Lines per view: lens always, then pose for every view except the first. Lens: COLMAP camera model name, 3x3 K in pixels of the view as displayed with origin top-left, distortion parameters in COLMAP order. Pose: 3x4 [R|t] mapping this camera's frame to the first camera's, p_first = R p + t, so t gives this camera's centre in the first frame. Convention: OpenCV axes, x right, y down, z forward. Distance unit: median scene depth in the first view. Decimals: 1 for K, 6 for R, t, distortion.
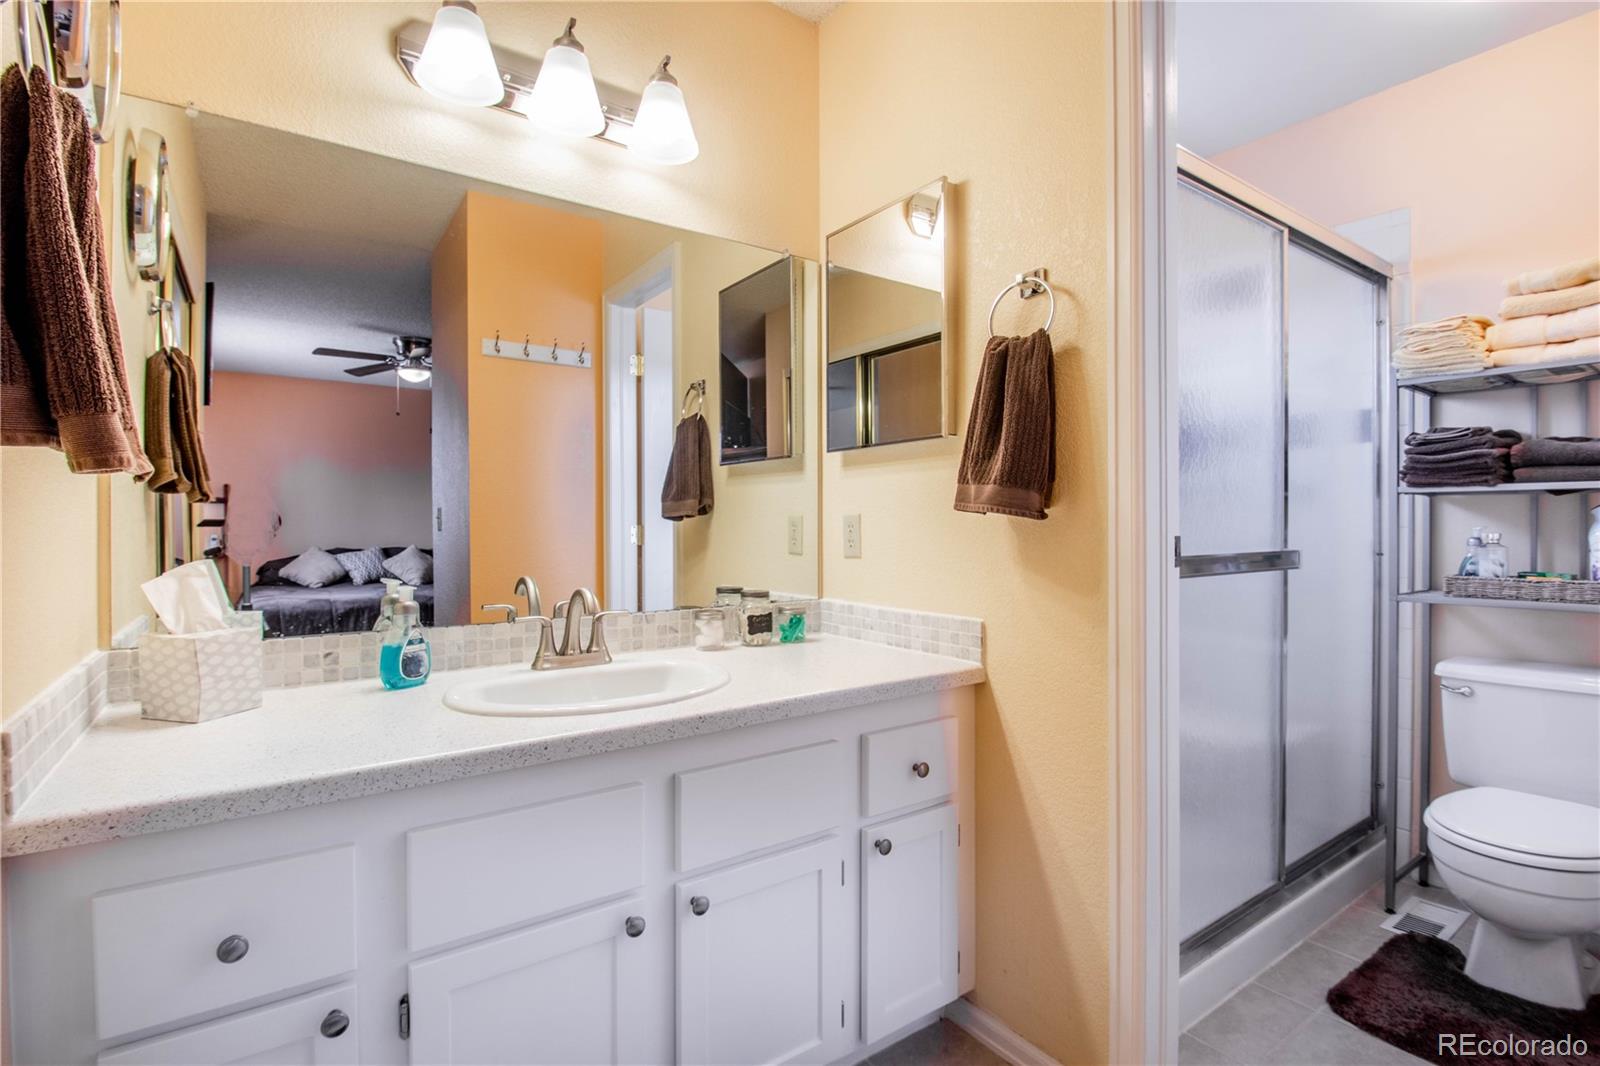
lens RADIAL K [[748.7, 0, 801.1], [0, 748.7, 519.6], [0, 0, 1]] dist [-0.019683, -0.000261]
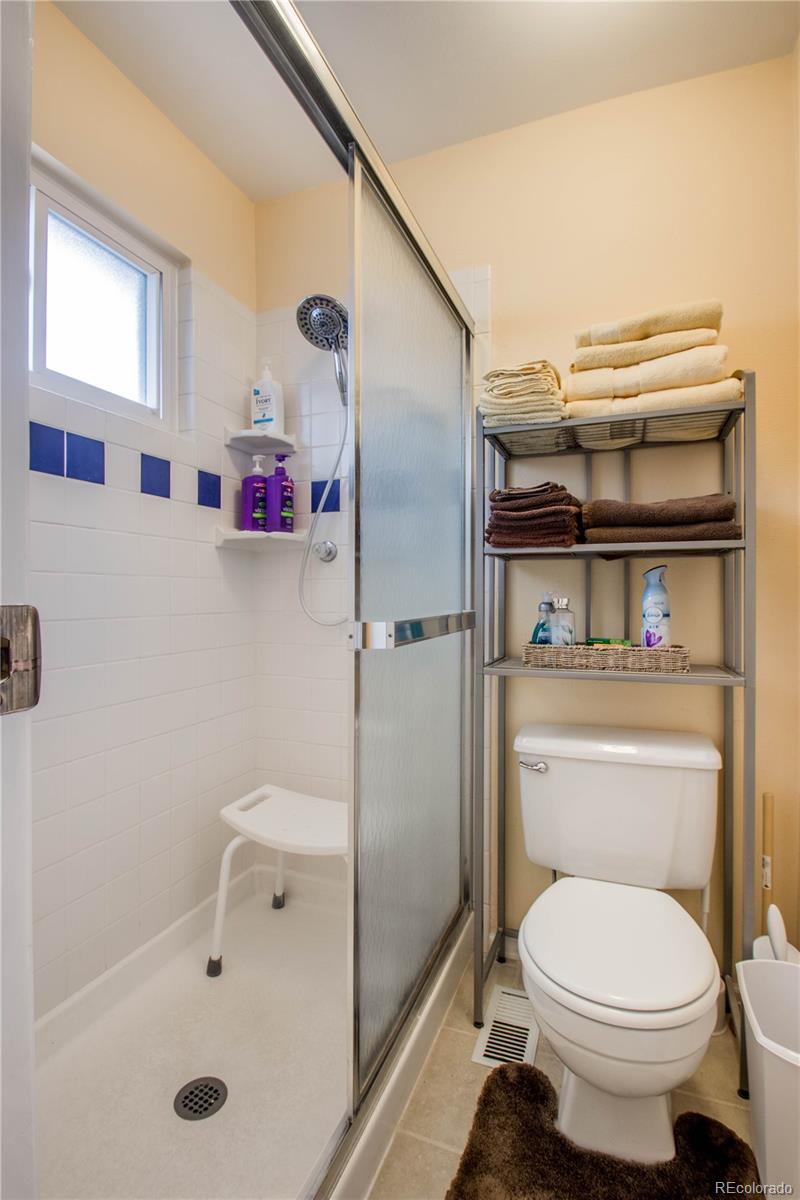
lens RADIAL K [[597.1, 0, 399.9], [0, 597.1, 585.2], [0, 0, 1]] dist [0.000617, 0.000031]
pose [[0.827868, 0.003526, 0.560911, 0.331225], [-0.001996, 0.999992, -0.003339, 0.004918], [-0.560919, 0.001644, 0.827869, 0.476408]]
